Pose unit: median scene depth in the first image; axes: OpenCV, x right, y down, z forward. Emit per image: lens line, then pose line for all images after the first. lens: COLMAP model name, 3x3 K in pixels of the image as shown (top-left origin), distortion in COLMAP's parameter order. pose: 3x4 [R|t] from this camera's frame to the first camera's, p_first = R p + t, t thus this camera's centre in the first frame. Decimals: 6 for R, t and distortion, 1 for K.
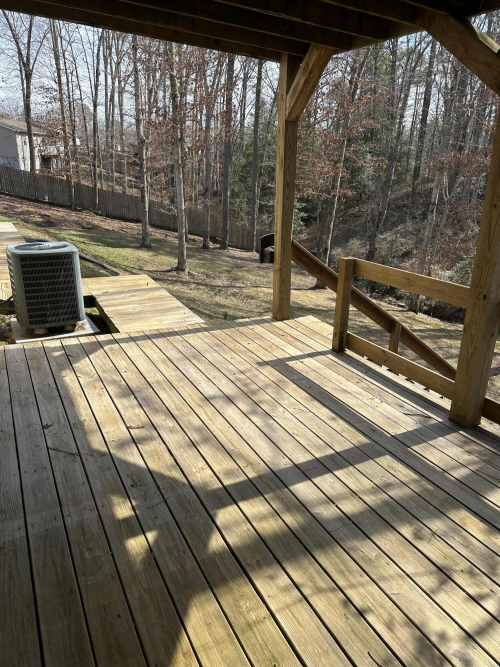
lens RADIAL K [[472.4, 0, 248.5], [0, 472.4, 333.9], [0, 0, 1]] dist [0.032206, -0.041451]
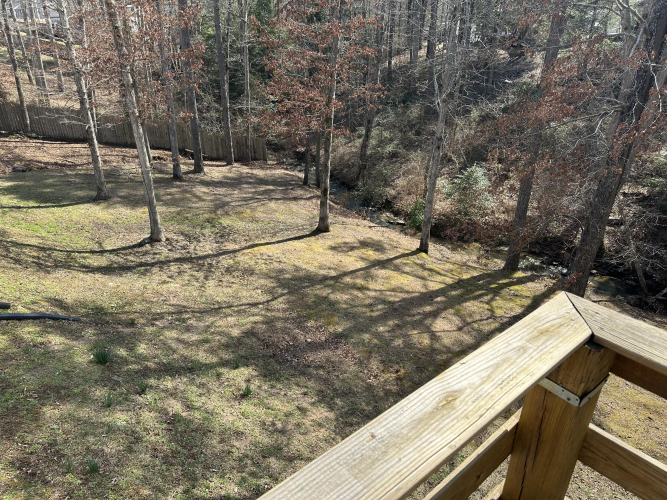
lens RADIAL K [[472.4, 0, 334.3], [0, 472.4, 248.0], [0, 0, 1]] dist [0.032206, -0.041451]
pose [[0.969778, -0.120525, 0.212144, -0.151584], [0.098468, 0.988855, 0.111666, -1.337353], [-0.223238, -0.087402, 0.970838, 1.048947]]
